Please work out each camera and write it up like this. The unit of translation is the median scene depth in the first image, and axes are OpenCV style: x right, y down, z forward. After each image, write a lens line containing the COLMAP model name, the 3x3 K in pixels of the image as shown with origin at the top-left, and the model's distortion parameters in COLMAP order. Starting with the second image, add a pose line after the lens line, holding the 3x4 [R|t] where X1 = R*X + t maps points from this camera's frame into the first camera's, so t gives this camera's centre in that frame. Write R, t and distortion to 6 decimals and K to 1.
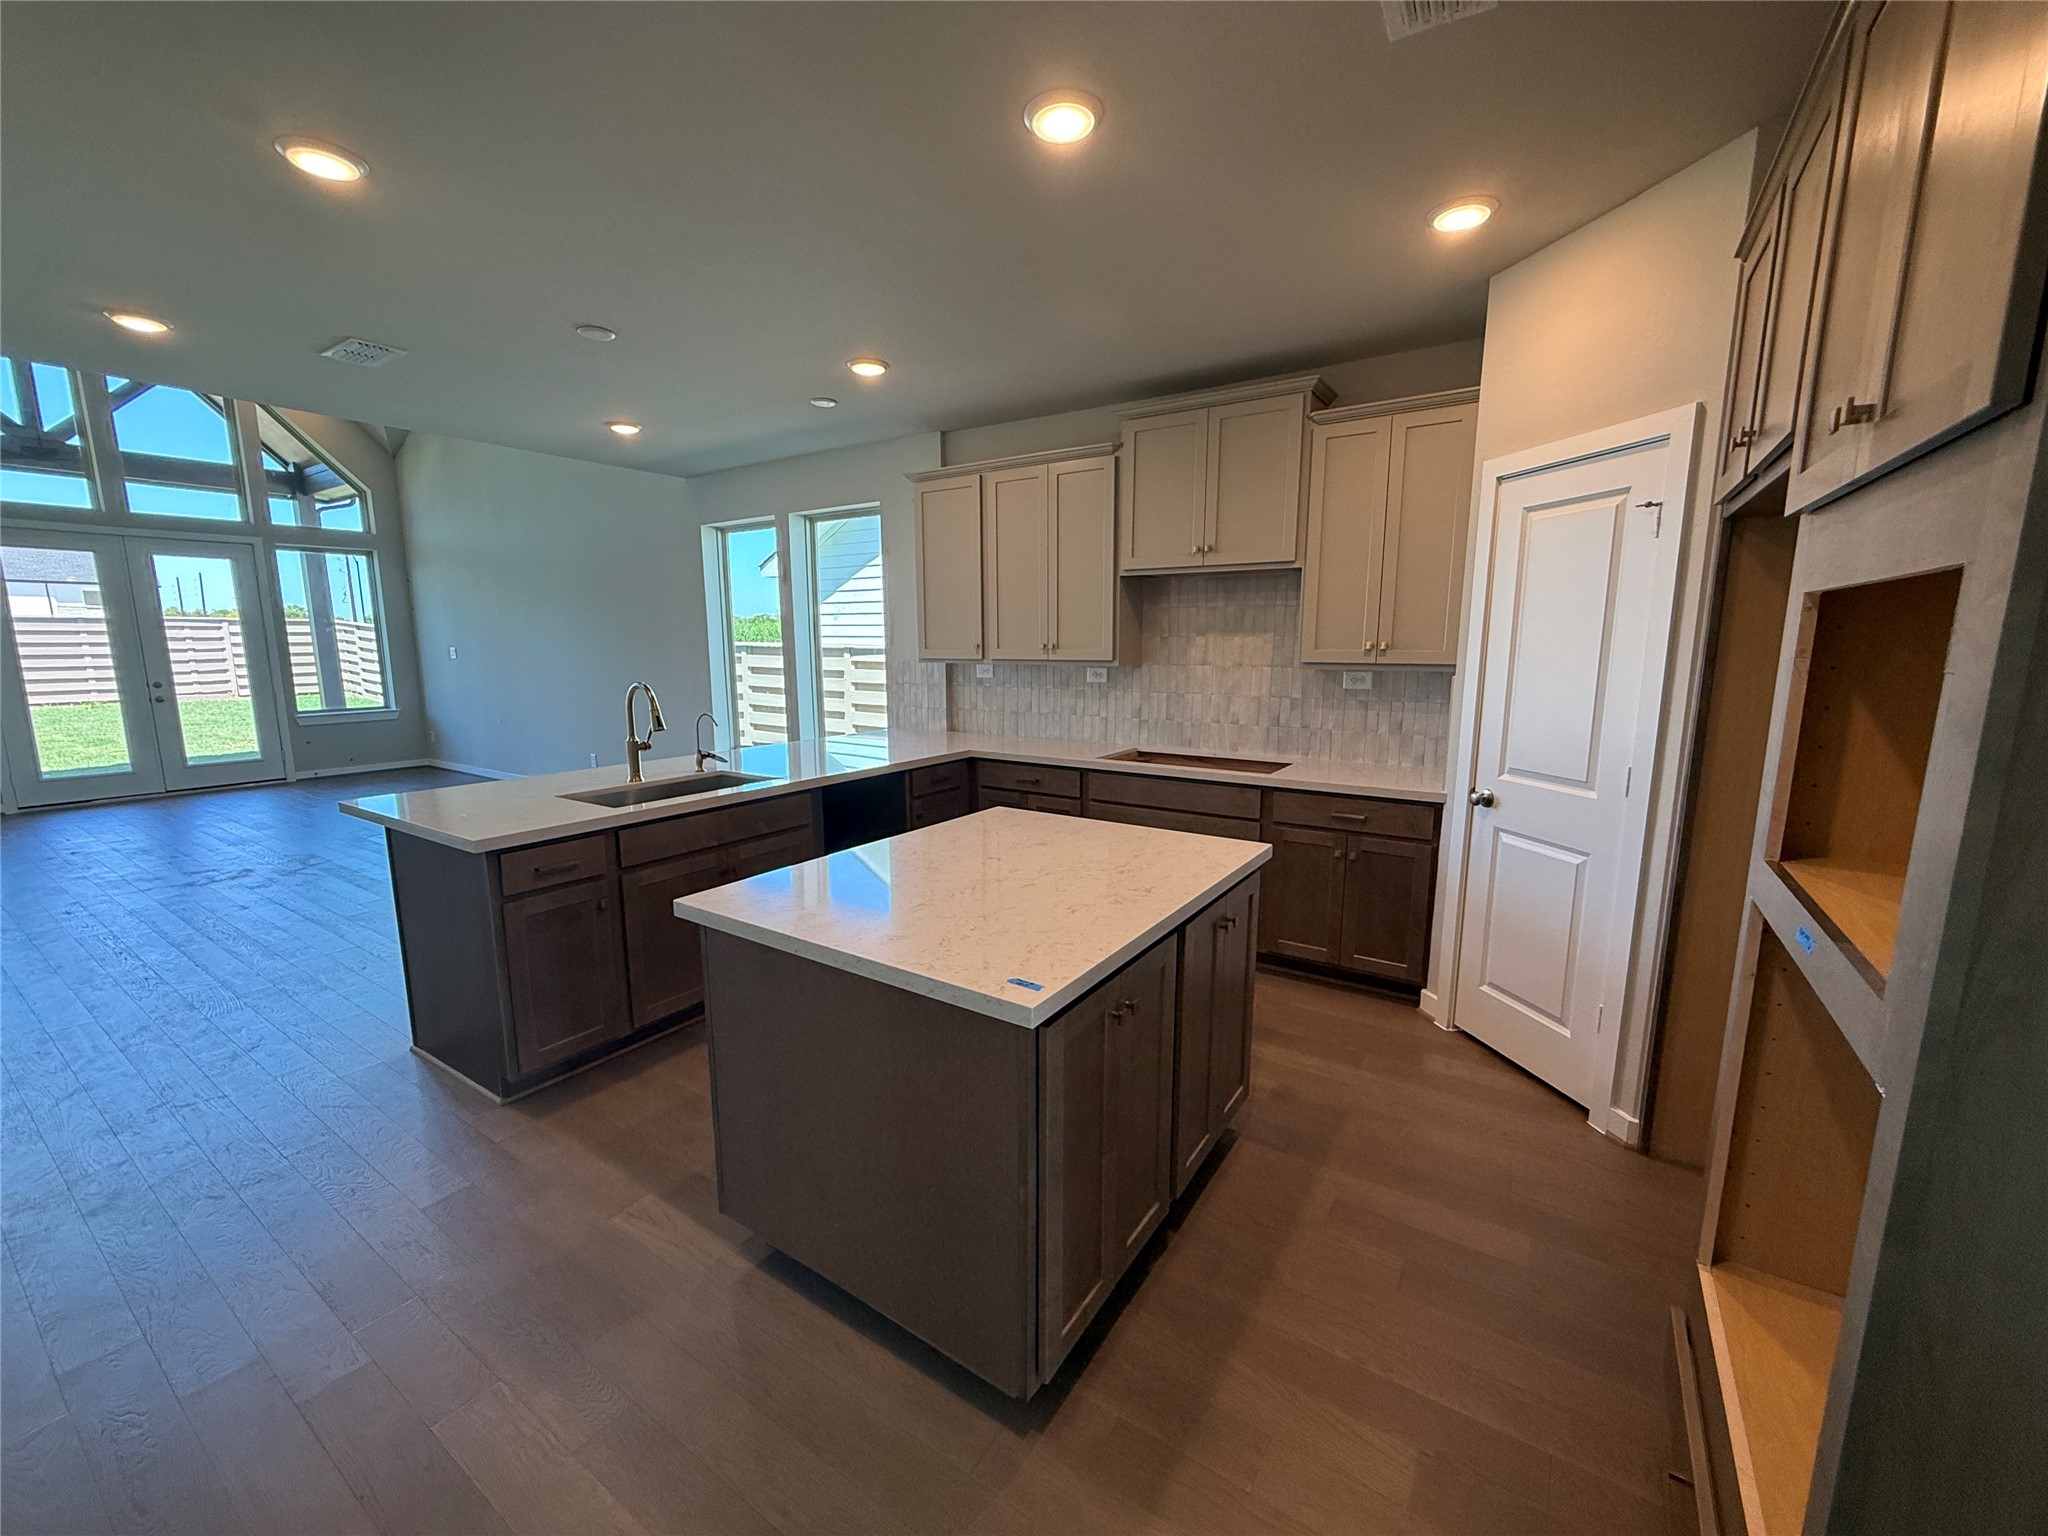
lens RADIAL K [[818.2, 0, 1022.3], [0, 818.2, 771.5], [0, 0, 1]] dist [0.003995, 0.000154]
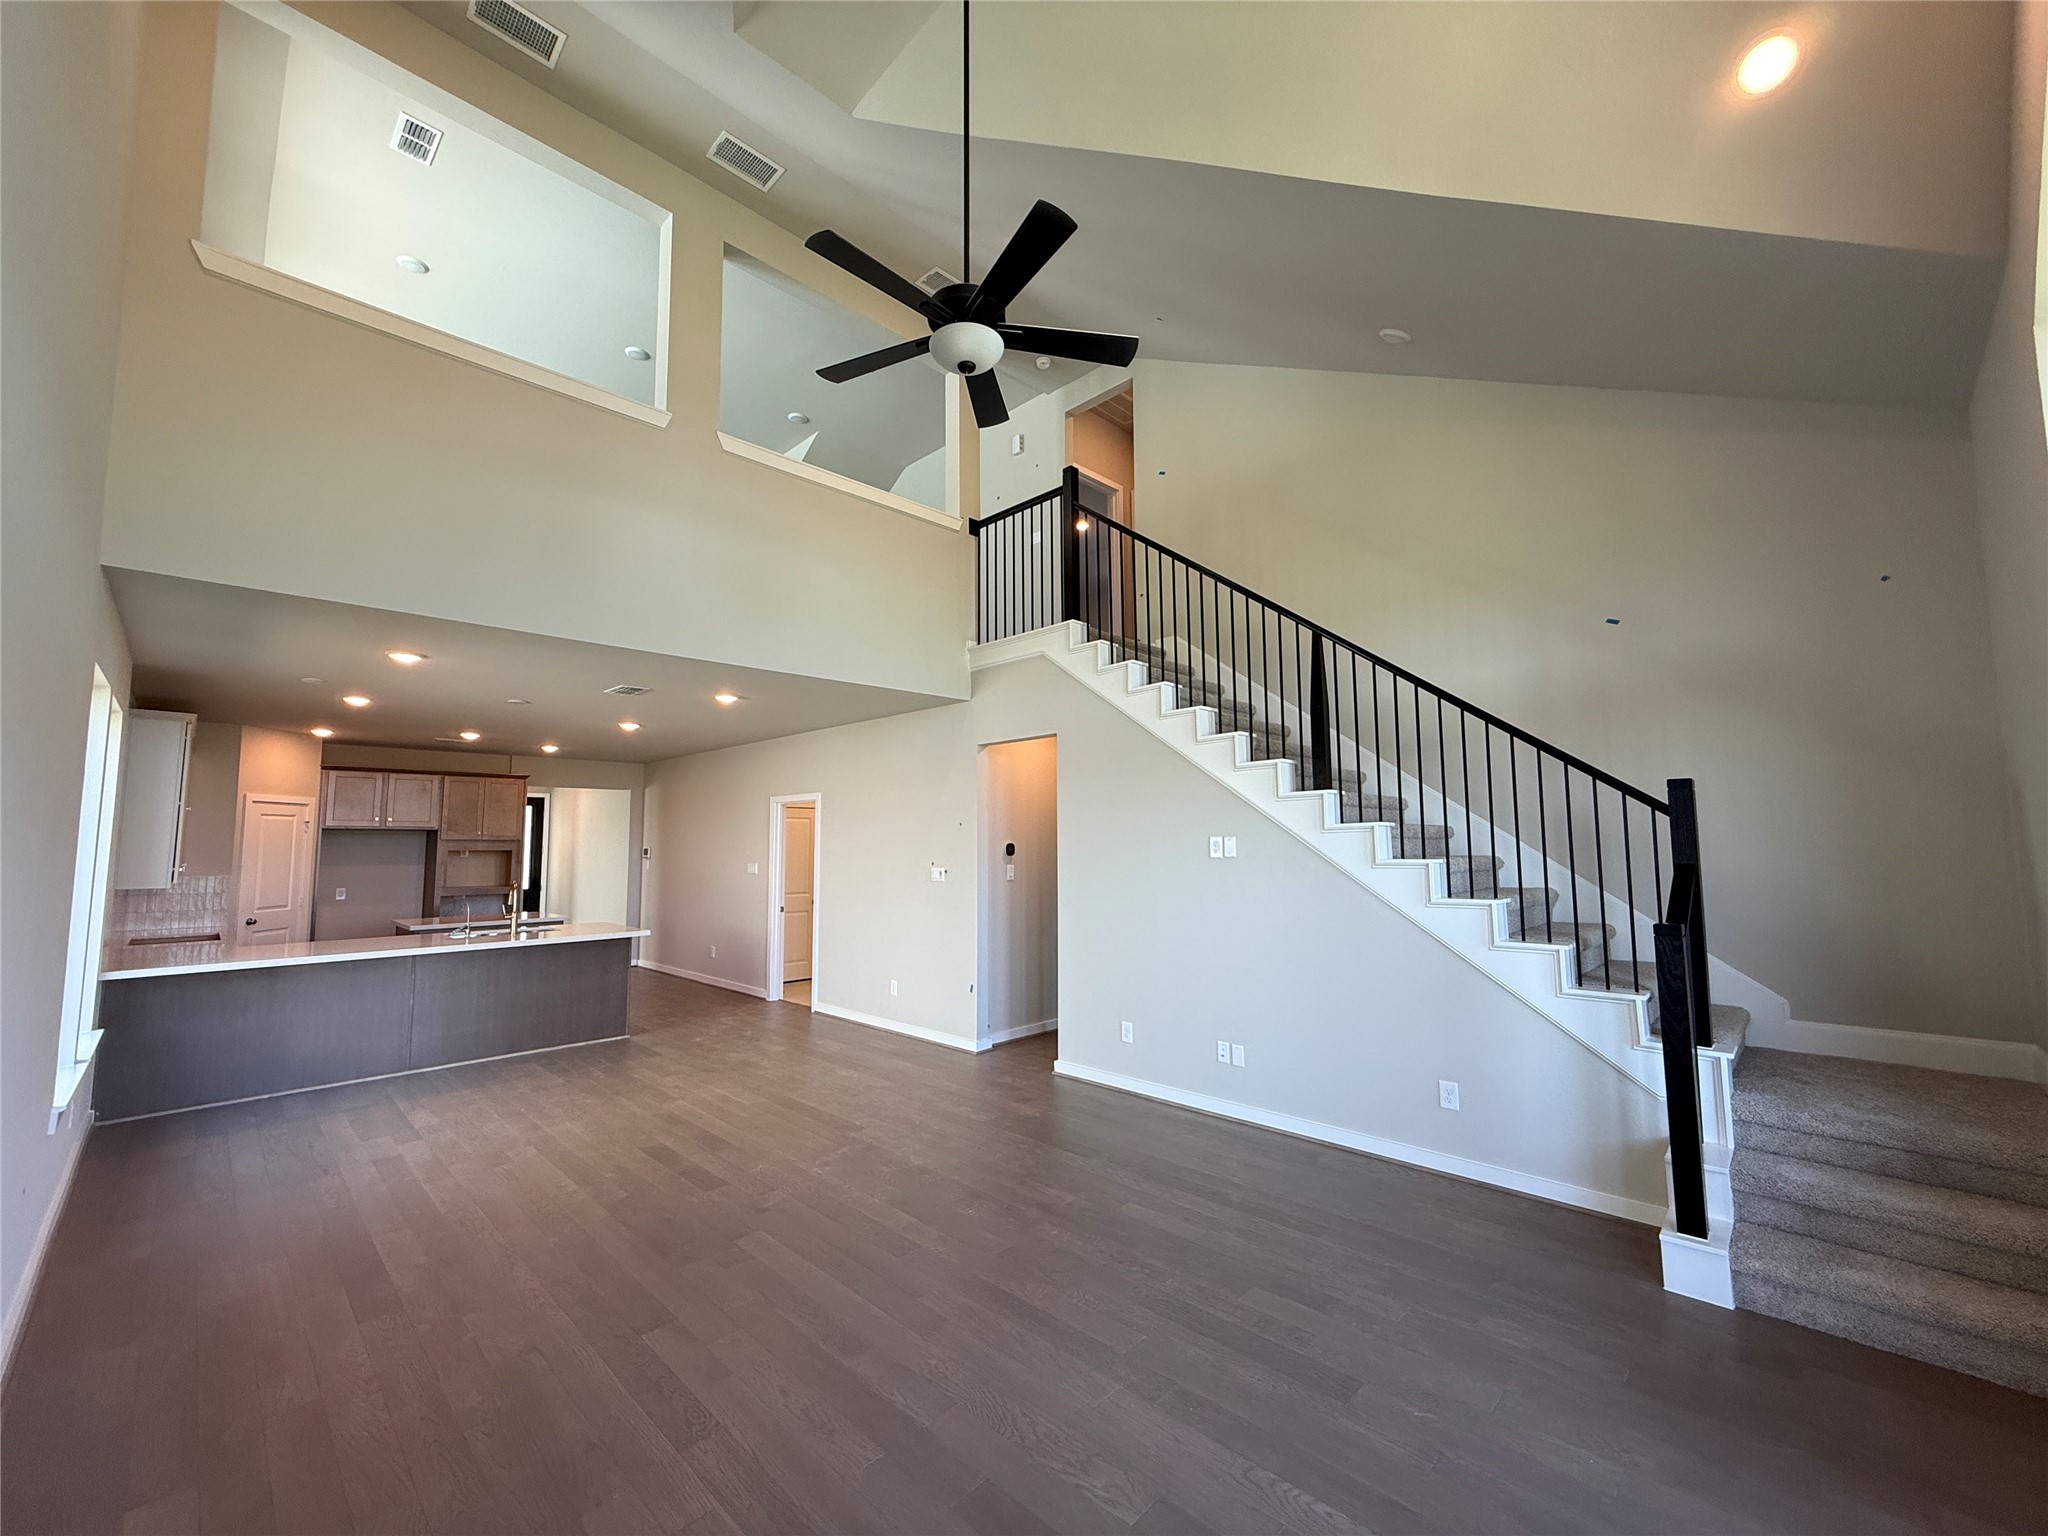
lens RADIAL K [[818.2, 0, 1022.3], [0, 818.2, 771.5], [0, 0, 1]] dist [0.003995, 0.000154]
pose [[-0.982536, 0.025431, 0.184329, -1.623936], [0.038682, 0.996890, 0.068656, -0.368558], [-0.182009, 0.074587, -0.980464, 2.154602]]
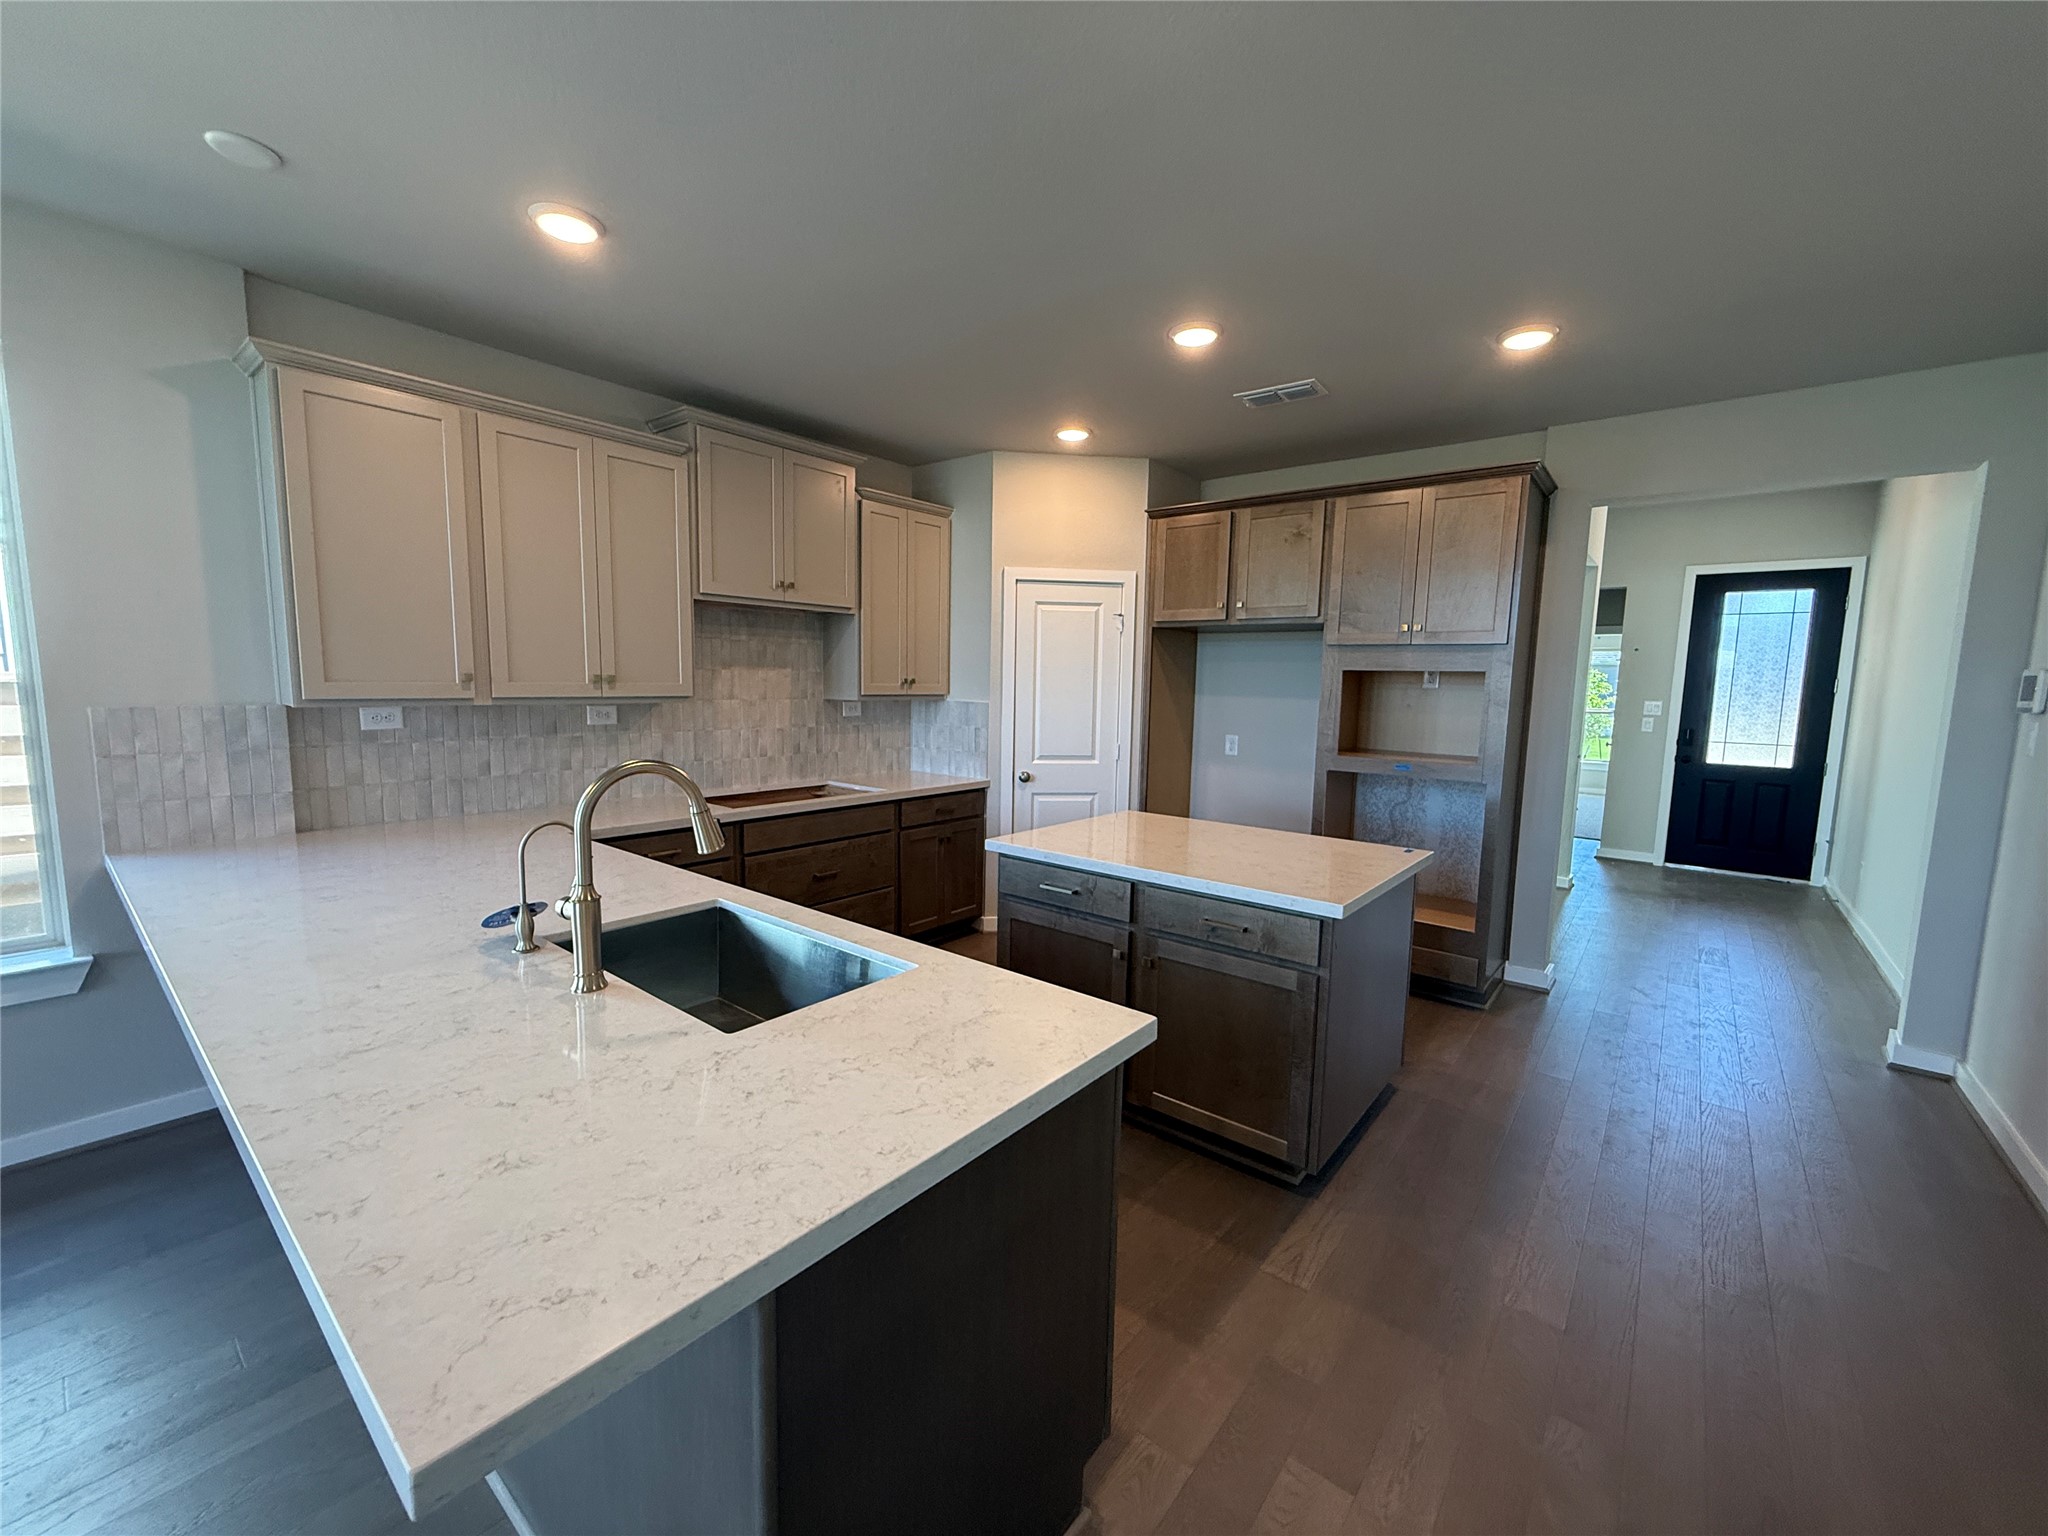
lens RADIAL K [[818.2, 0, 1022.3], [0, 818.2, 771.5], [0, 0, 1]] dist [0.003995, 0.000154]
pose [[0.092974, -0.109479, 0.989631, -0.726308], [0.139303, 0.985591, 0.095945, -0.094100], [-0.985875, 0.128938, 0.106885, 0.590901]]
